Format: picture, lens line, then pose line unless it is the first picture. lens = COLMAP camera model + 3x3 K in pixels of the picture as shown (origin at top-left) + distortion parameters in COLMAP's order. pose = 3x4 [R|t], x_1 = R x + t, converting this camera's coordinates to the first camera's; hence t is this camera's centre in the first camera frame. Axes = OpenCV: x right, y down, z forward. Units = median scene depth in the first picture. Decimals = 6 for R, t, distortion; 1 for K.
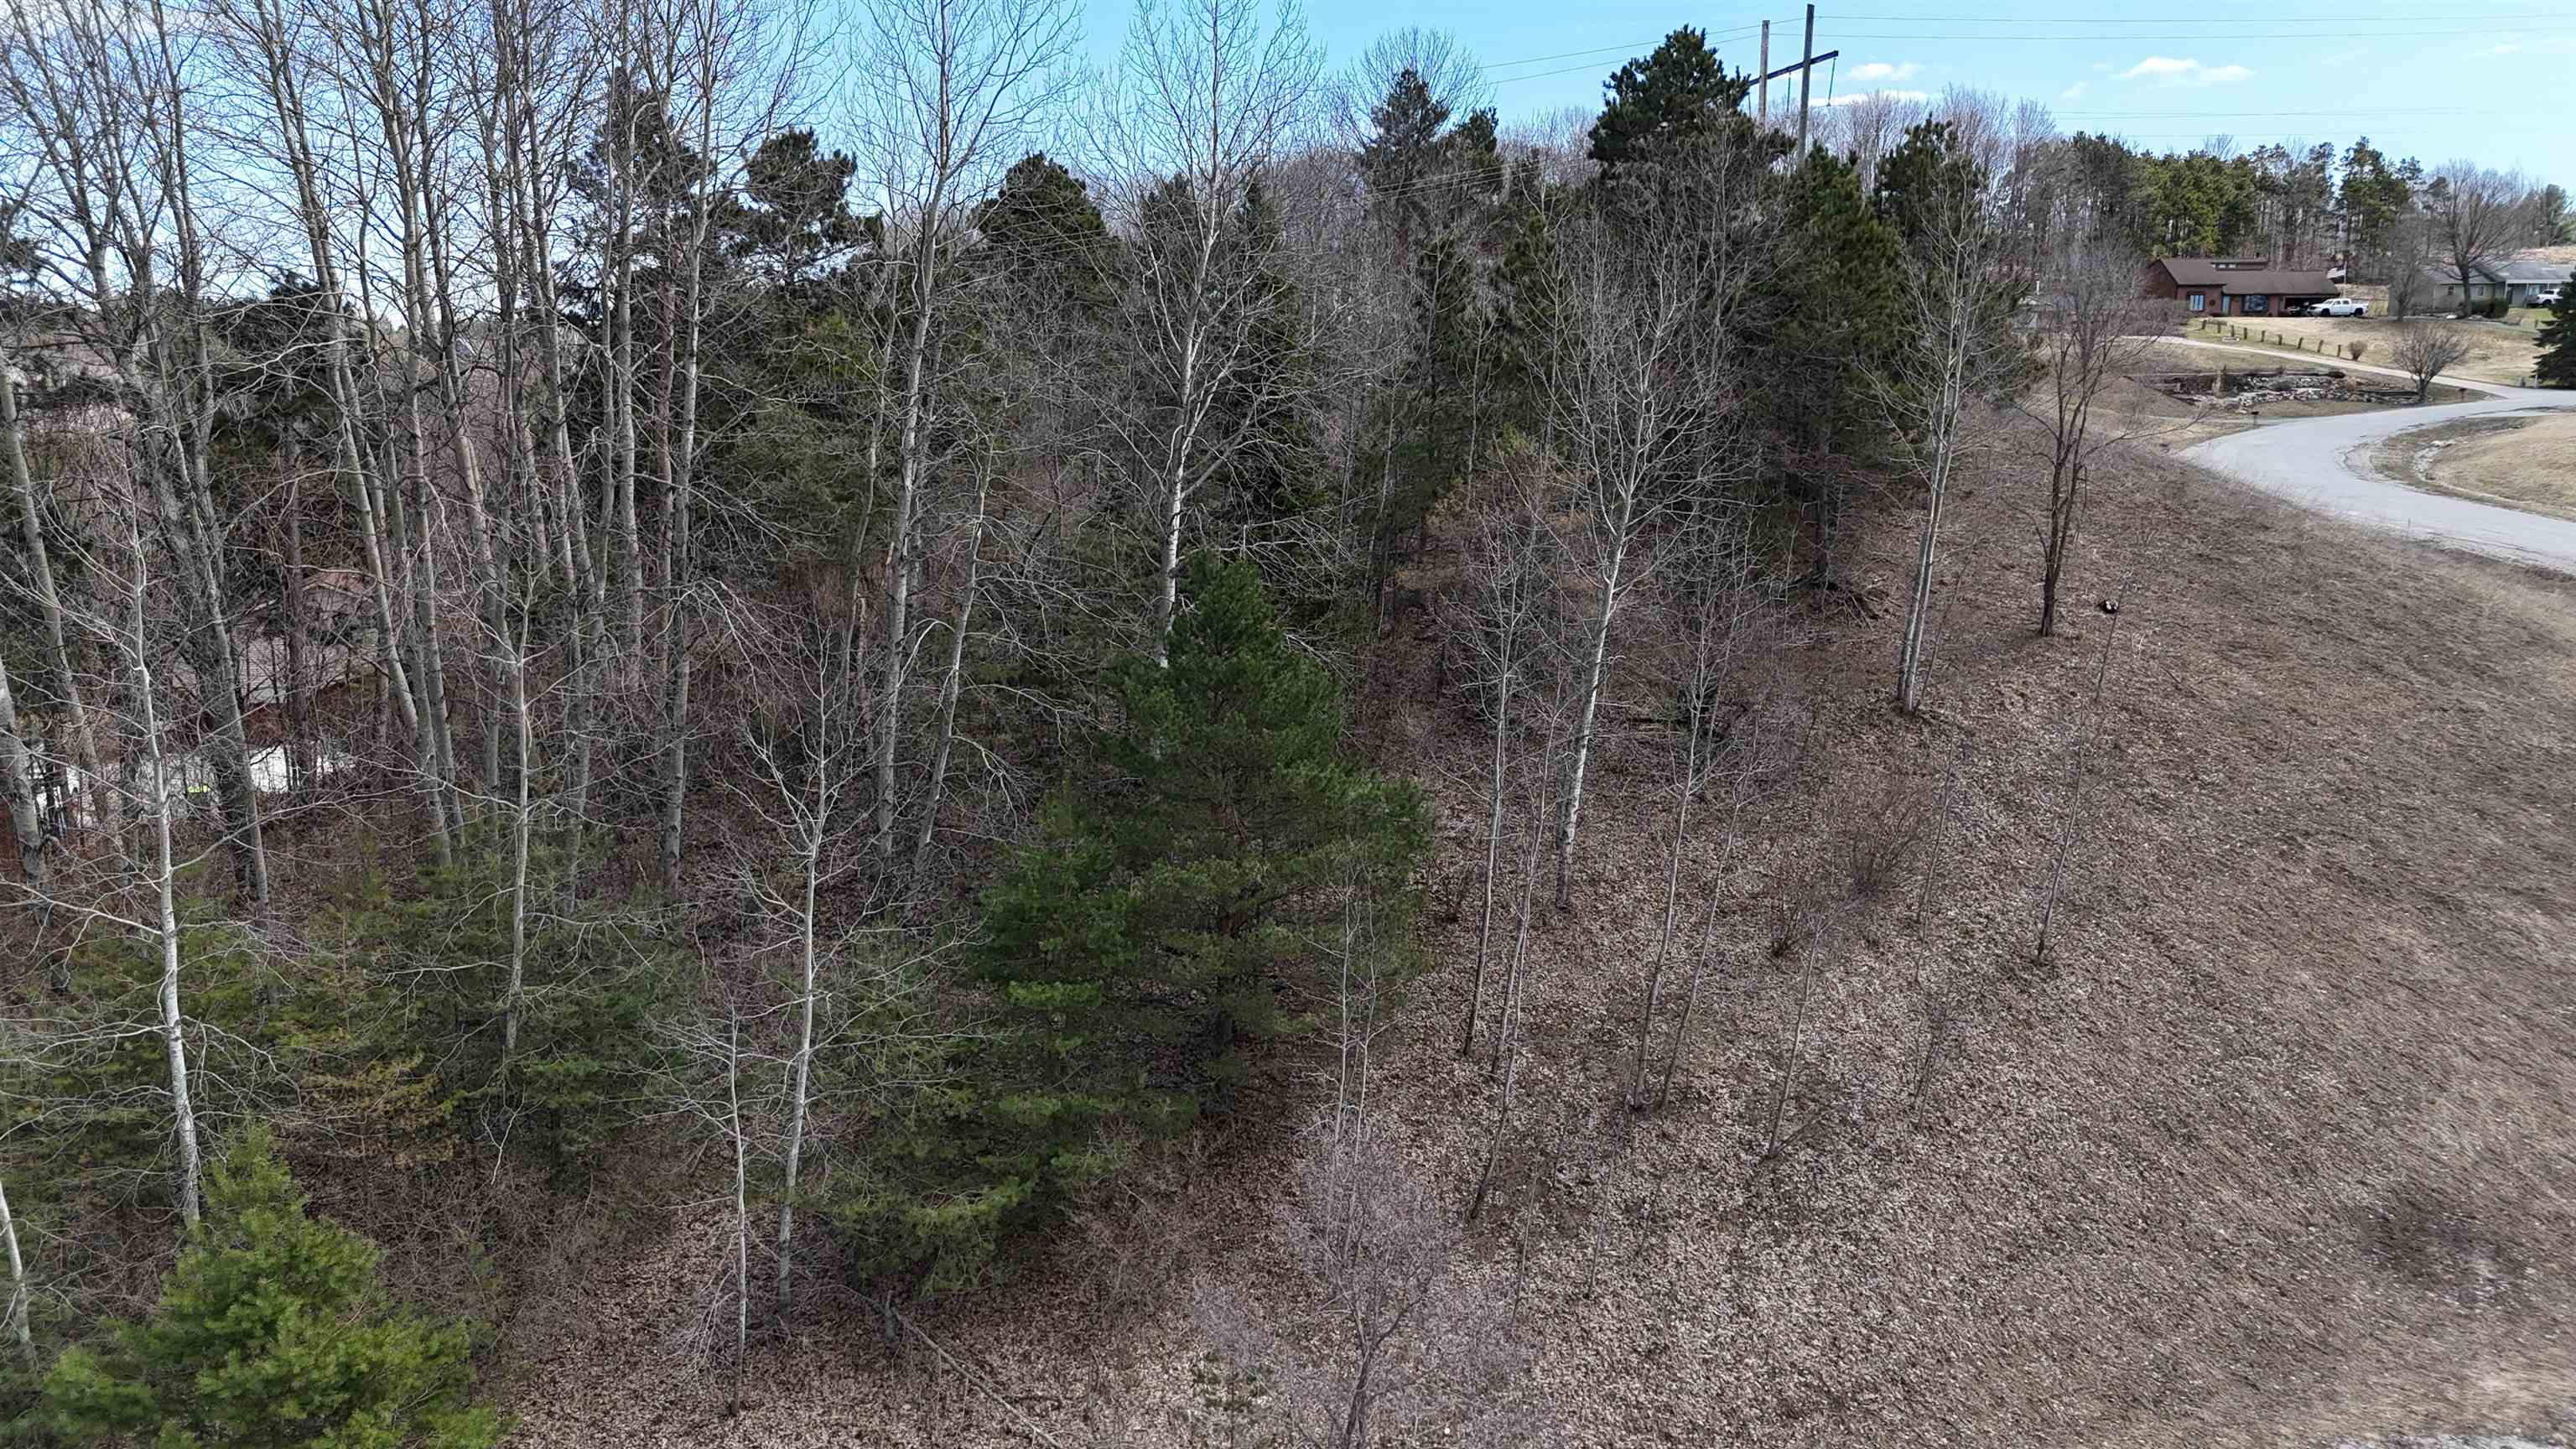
lens RADIAL K [[1818.2, 0, 1284.8], [0, 1818.2, 728.3], [0, 0, 1]] dist [0.029116, -0.005062]
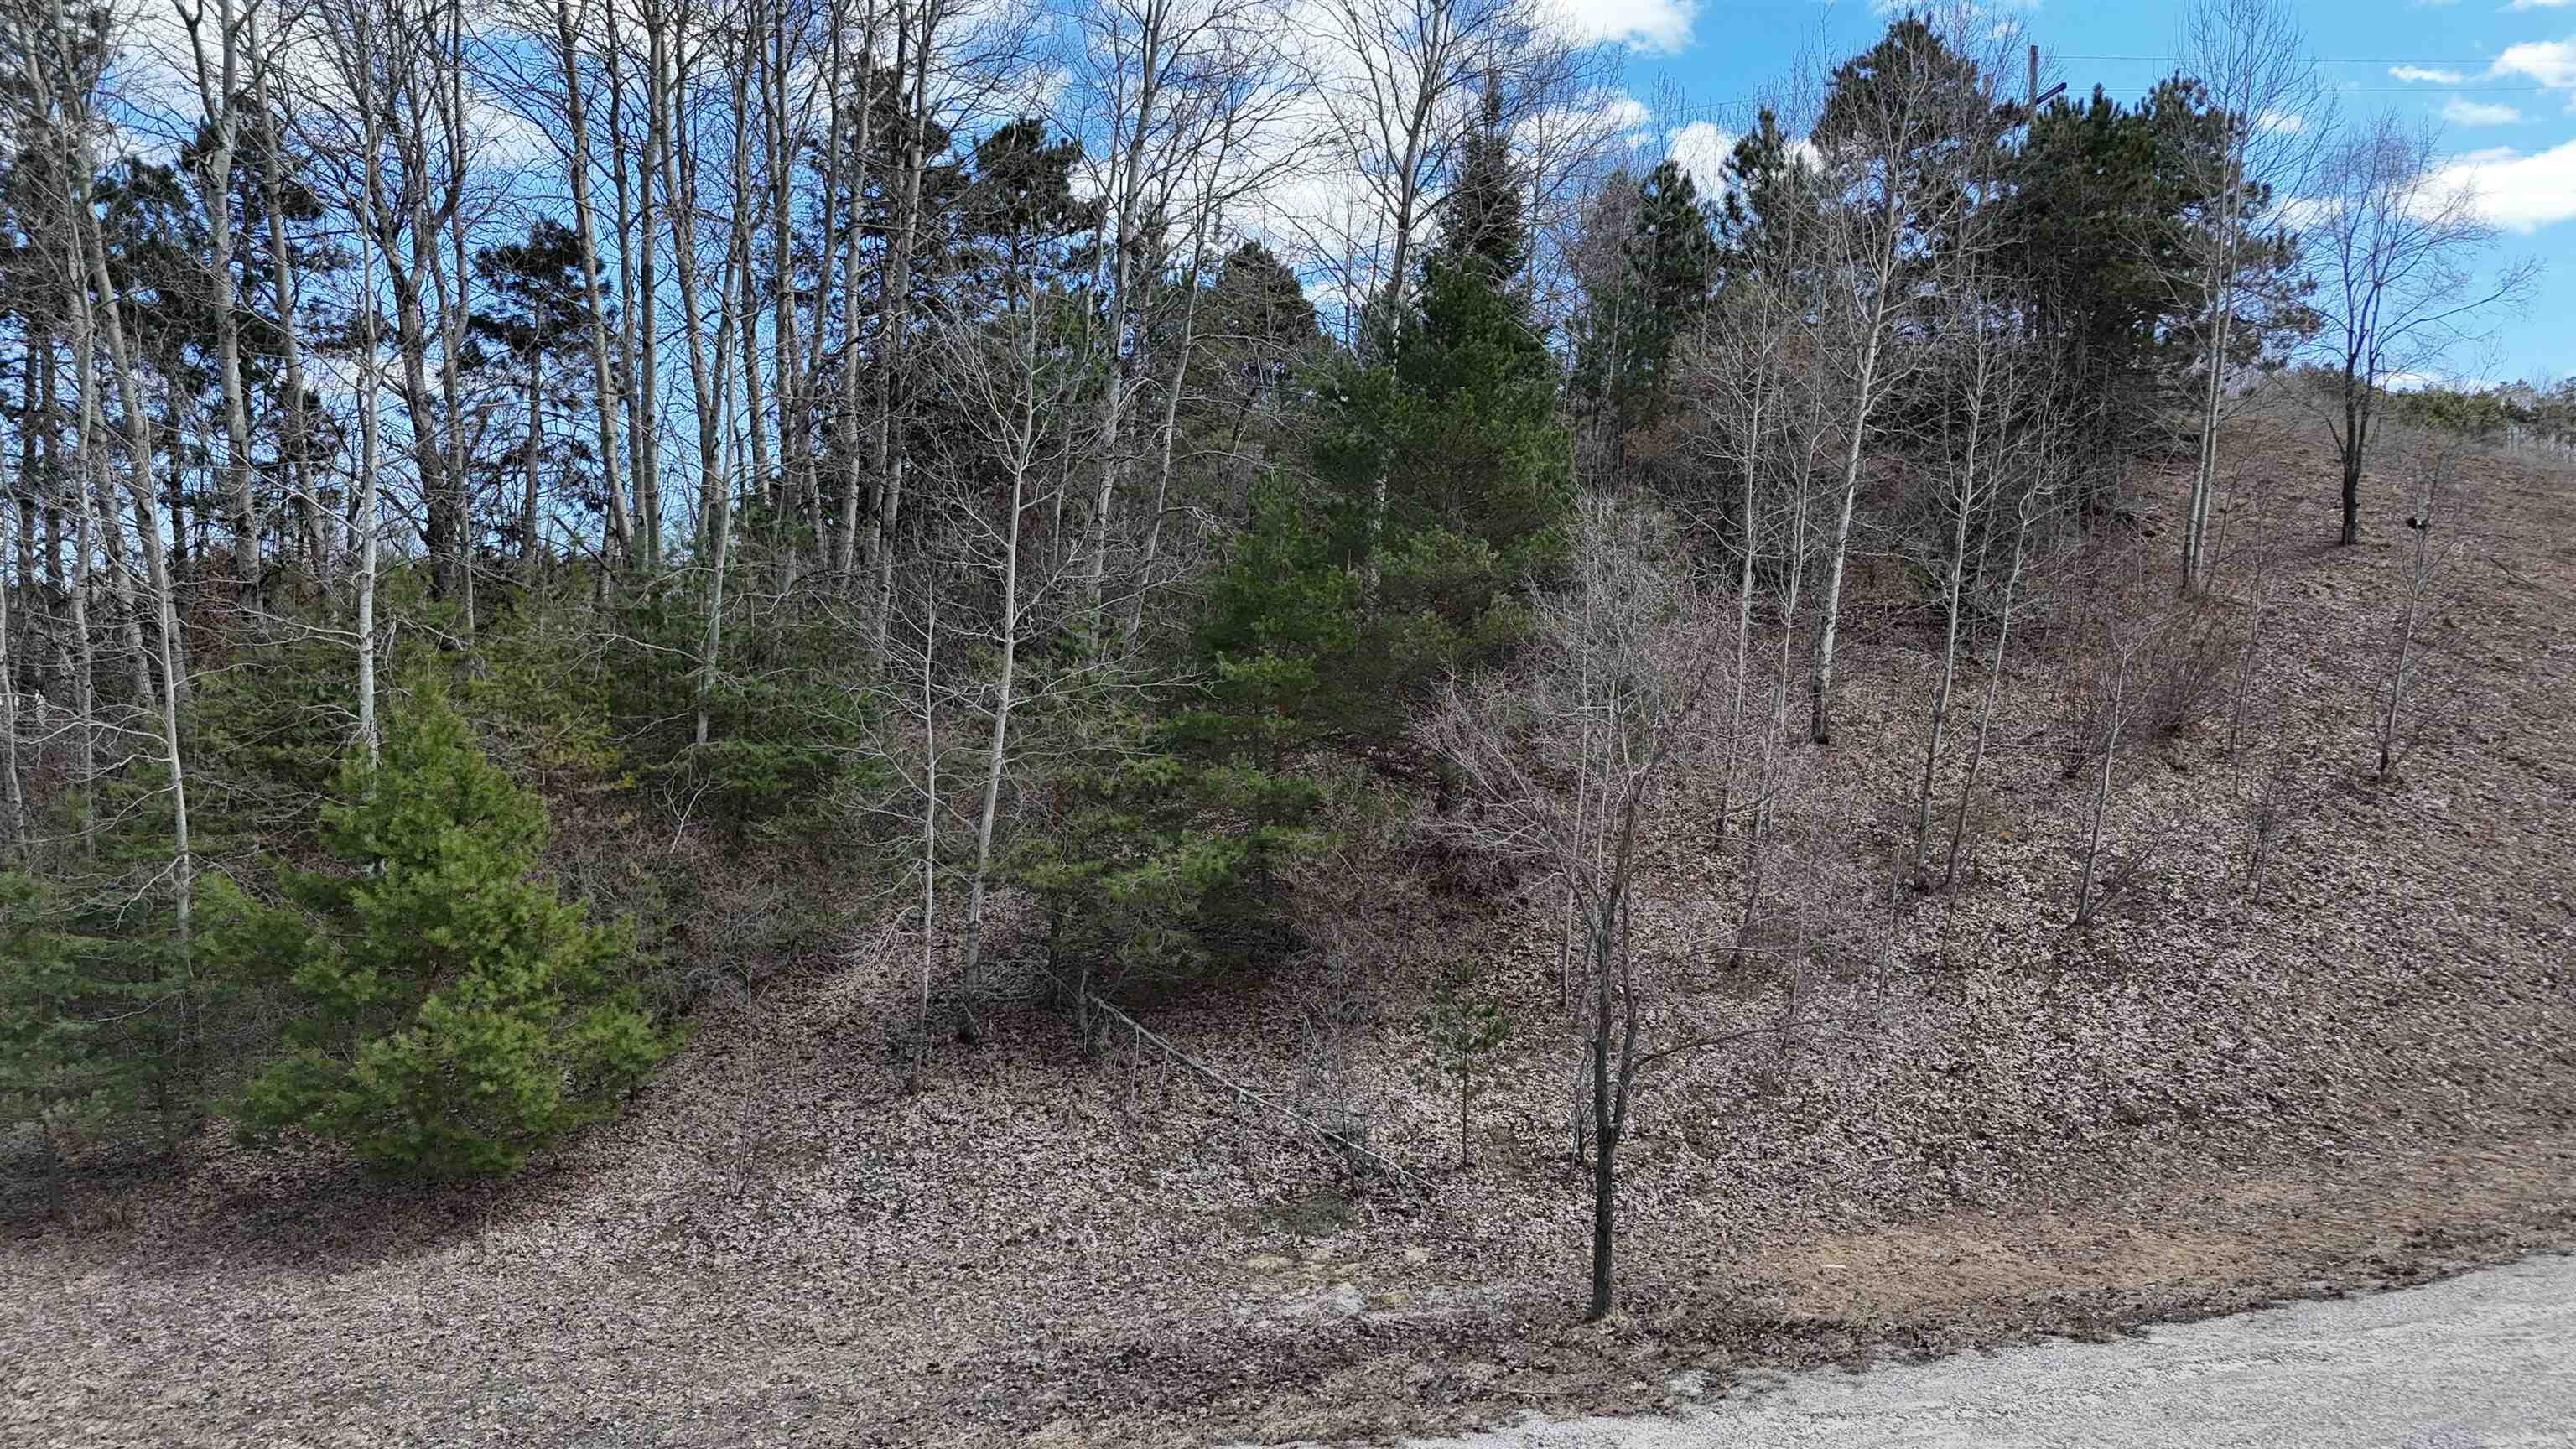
lens RADIAL K [[1818.2, 0, 1294.3], [0, 1818.2, 722.0], [0, 0, 1]] dist [0.029116, -0.005062]
pose [[0.994352, -0.002307, -0.106105, -0.013981], [-0.012963, 0.989639, -0.142994, 0.268940], [0.105335, 0.143562, 0.984020, 0.088110]]
